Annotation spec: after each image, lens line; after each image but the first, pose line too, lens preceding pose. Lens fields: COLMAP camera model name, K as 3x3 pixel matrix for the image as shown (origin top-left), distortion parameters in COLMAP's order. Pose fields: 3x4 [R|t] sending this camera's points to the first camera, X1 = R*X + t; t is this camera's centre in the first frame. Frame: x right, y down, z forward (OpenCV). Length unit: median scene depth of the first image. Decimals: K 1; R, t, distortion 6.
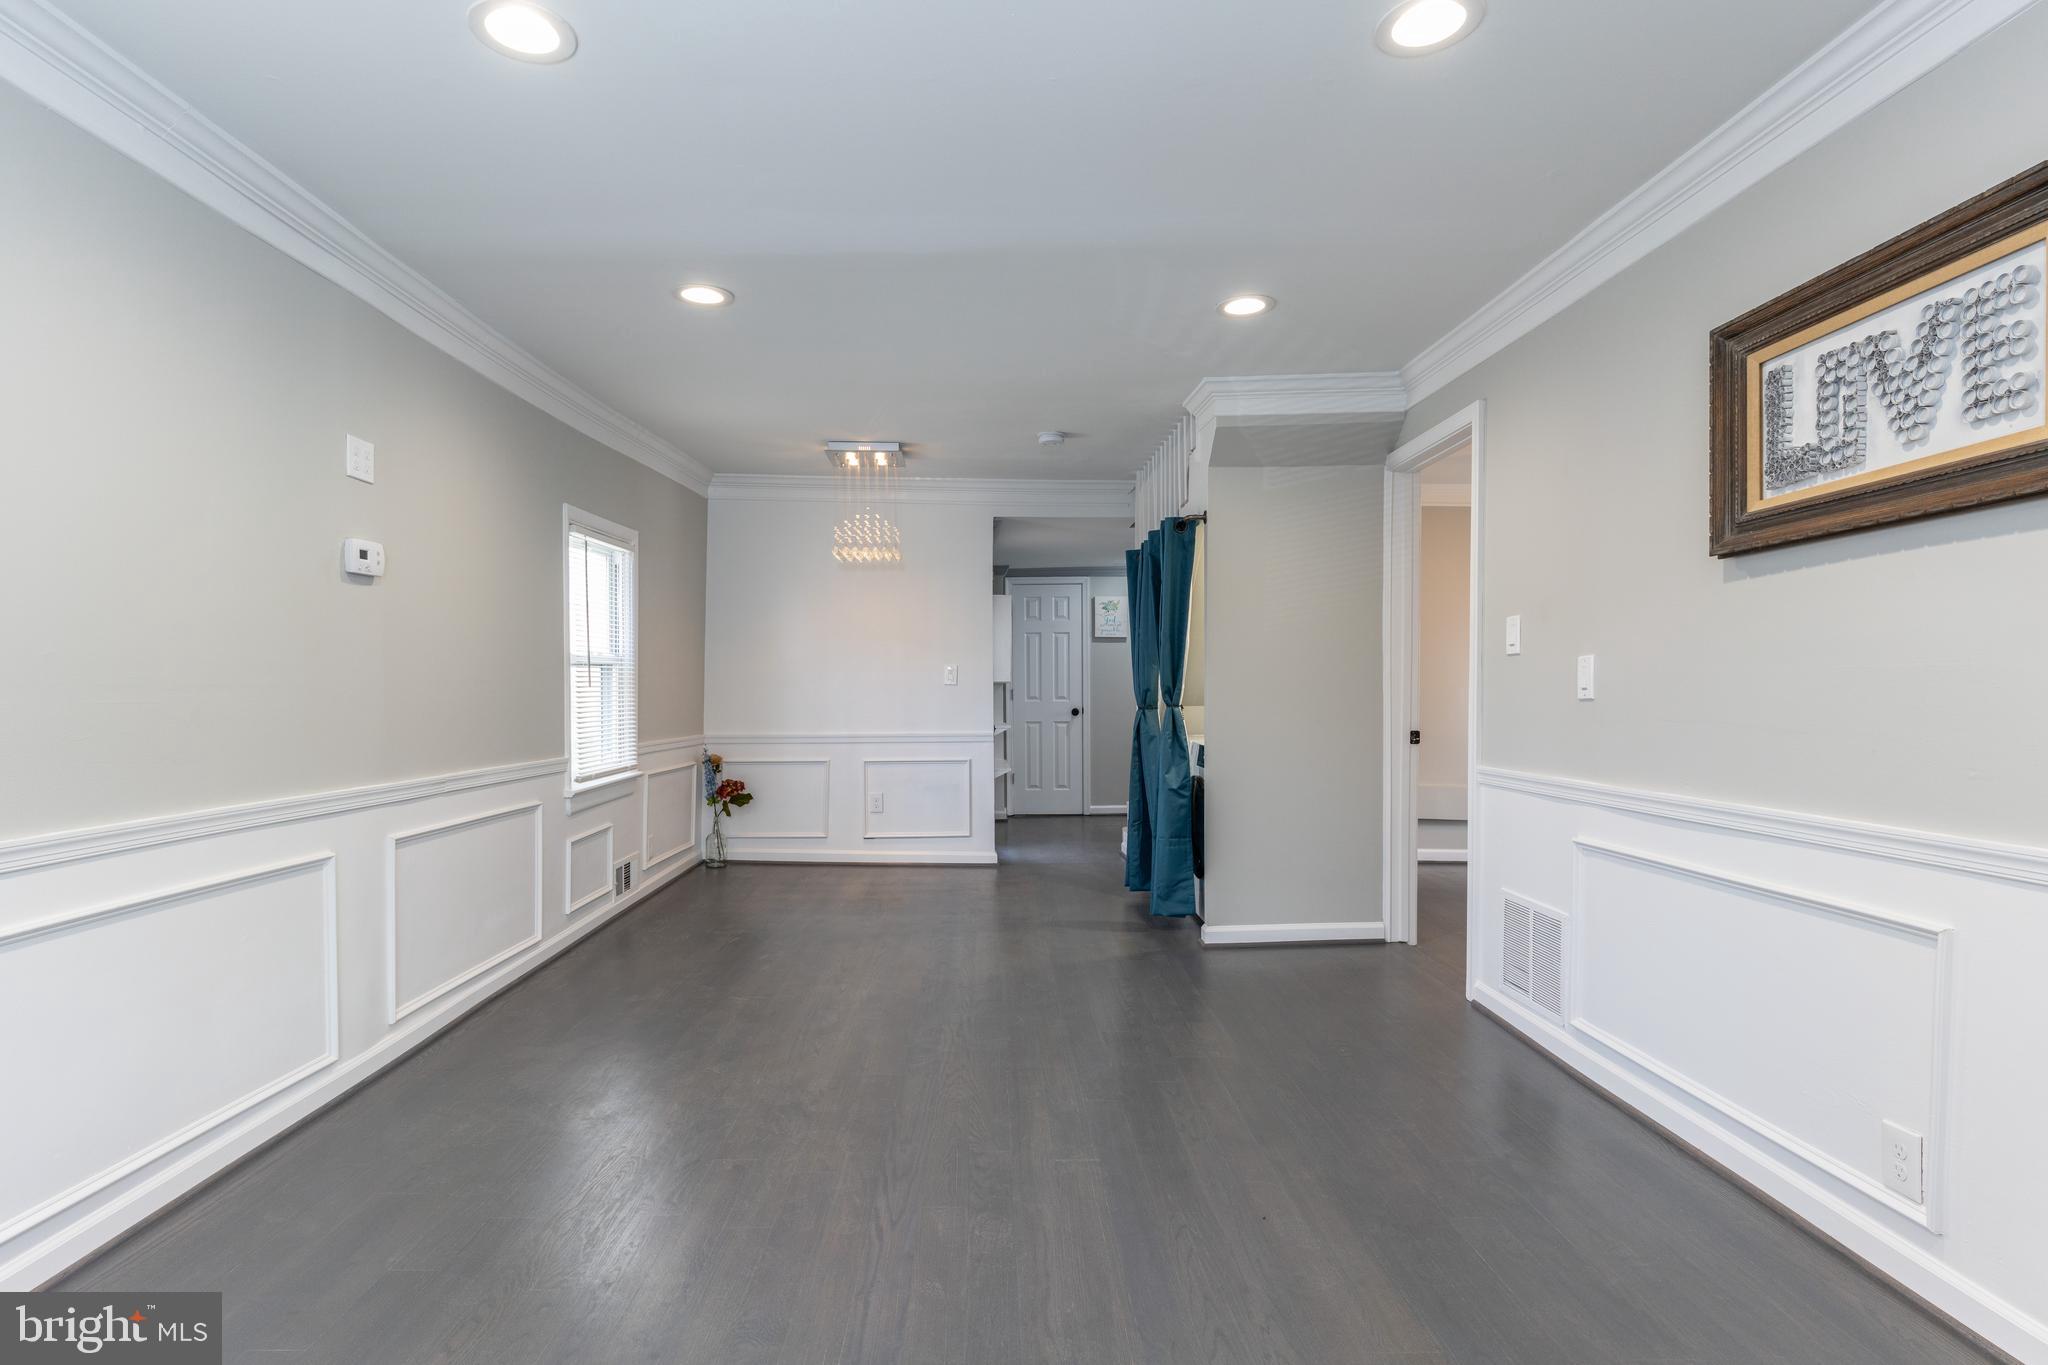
lens RADIAL K [[1032.6, 0, 976.3], [0, 1032.6, 730.1], [0, 0, 1]] dist [0.002409, 0.000899]
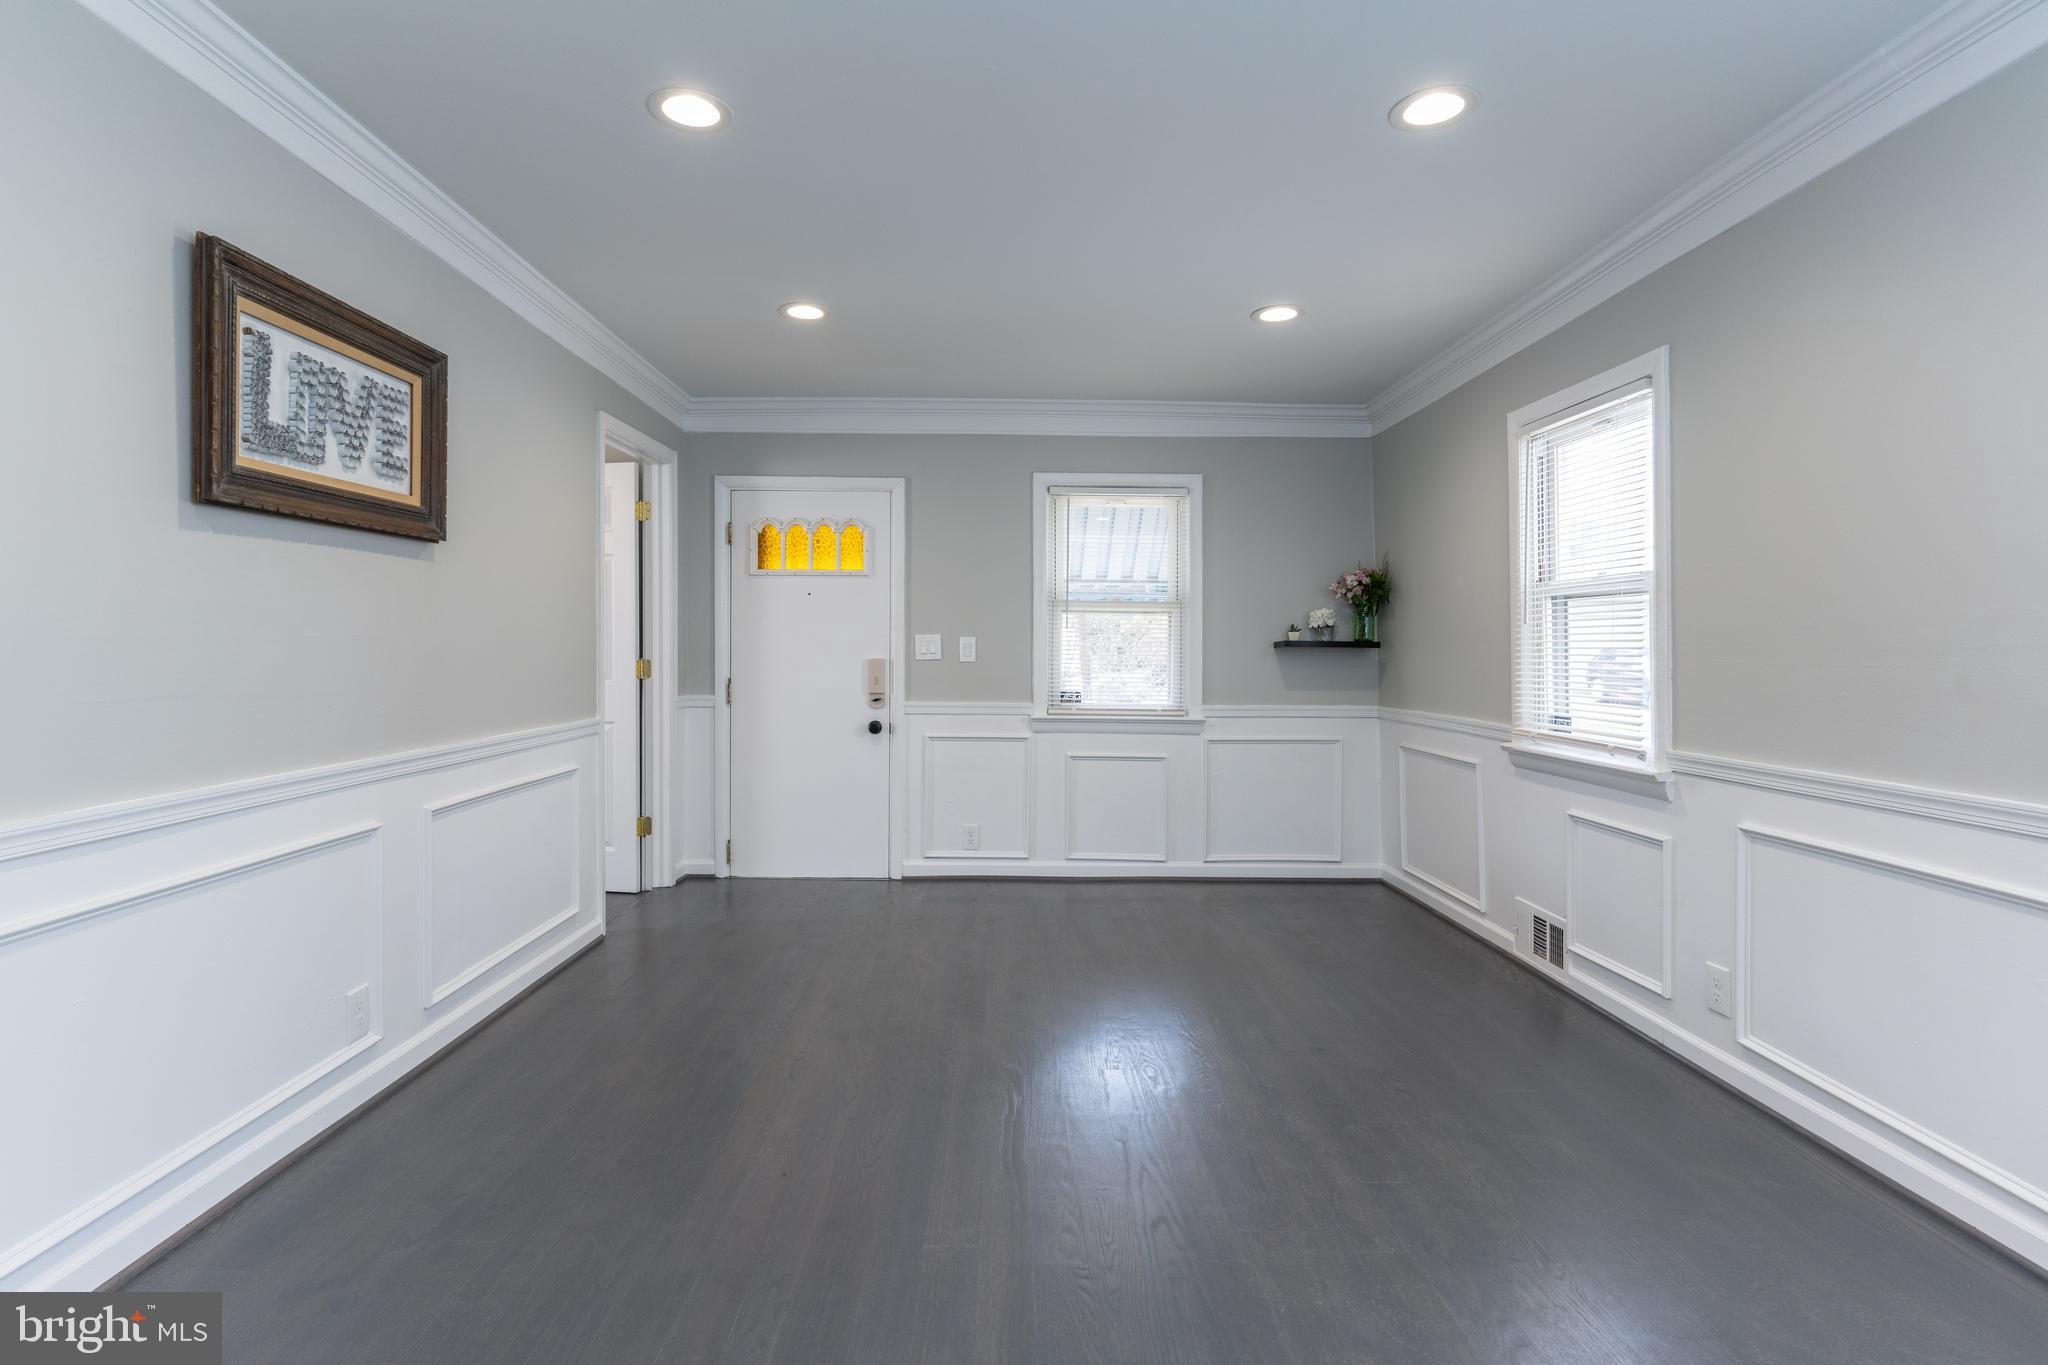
lens RADIAL K [[997.1, 0, 991.7], [0, 997.1, 654.5], [0, 0, 1]] dist [0.003002, 0.000079]
pose [[-1.000000, 0.000968, -0.000197, 0.039829], [0.000959, 0.999042, 0.043760, -0.043146], [0.000239, 0.043759, -0.999042, 1.023067]]
